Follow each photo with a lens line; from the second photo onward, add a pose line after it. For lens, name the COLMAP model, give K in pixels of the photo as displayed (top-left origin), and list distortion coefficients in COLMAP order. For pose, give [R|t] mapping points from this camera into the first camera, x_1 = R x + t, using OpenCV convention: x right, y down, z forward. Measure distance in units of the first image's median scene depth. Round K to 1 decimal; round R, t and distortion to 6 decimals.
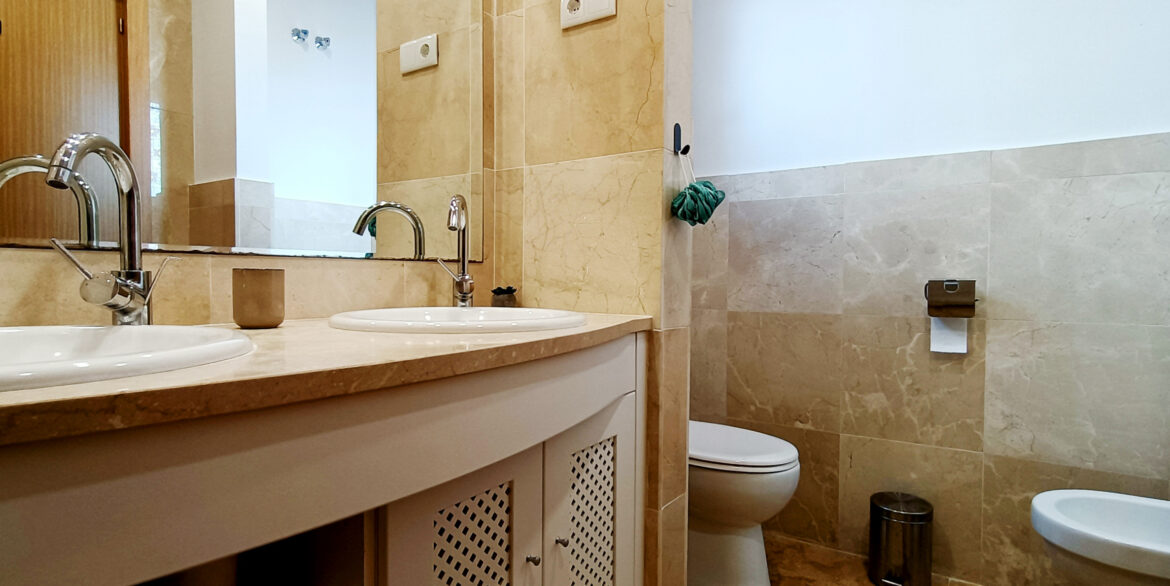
lens RADIAL K [[599.2, 0, 593.6], [0, 599.2, 293.3], [0, 0, 1]] dist [0.011489, -0.002302]
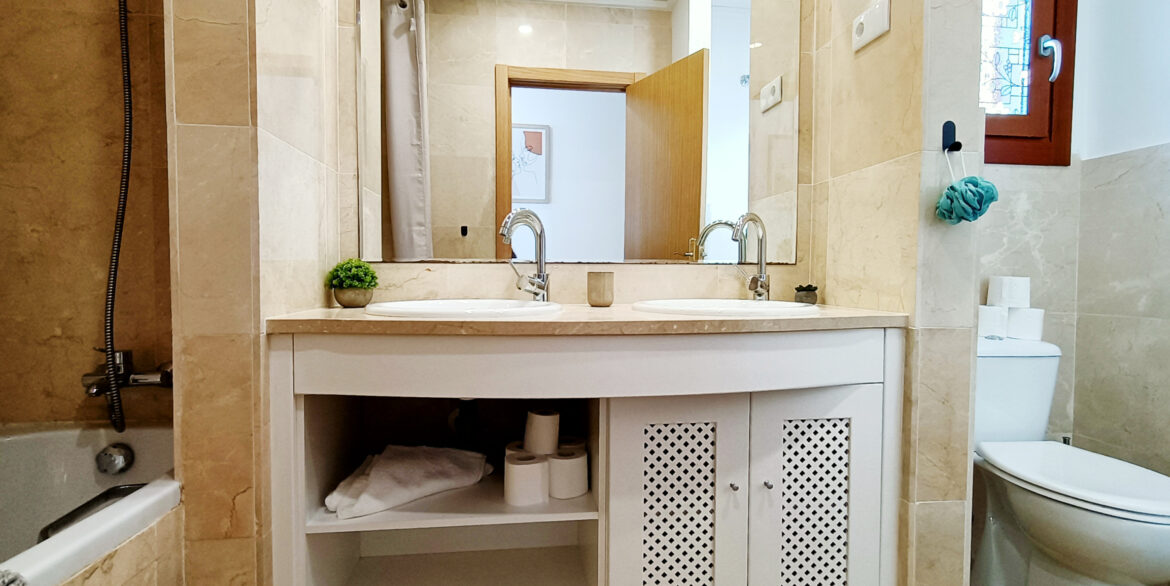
lens RADIAL K [[599.2, 0, 587.1], [0, 599.2, 293.4], [0, 0, 1]] dist [0.011489, -0.002302]
pose [[0.647563, 0.019722, -0.761756, 0.519373], [-0.020337, 0.999756, 0.008595, 0.004527], [0.761740, 0.009926, 0.647807, -0.094570]]
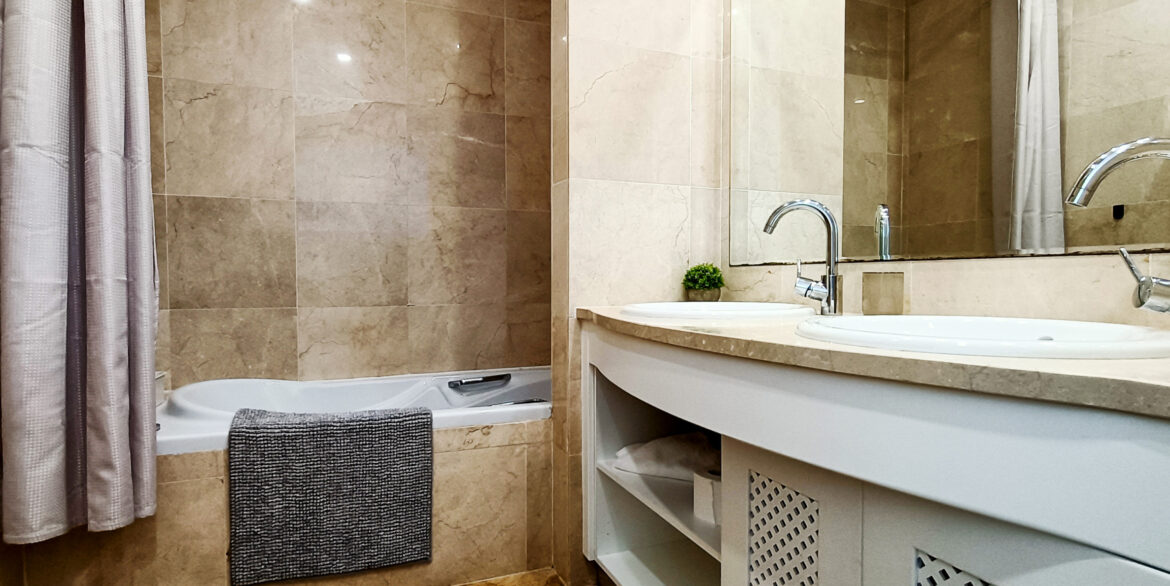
lens RADIAL K [[599.2, 0, 582.1], [0, 599.2, 291.3], [0, 0, 1]] dist [0.011489, -0.002302]
pose [[-0.584488, 0.014141, -0.811279, 0.576034], [-0.023979, 0.999110, 0.034690, -0.020844], [0.811048, 0.039729, -0.583629, 0.879869]]
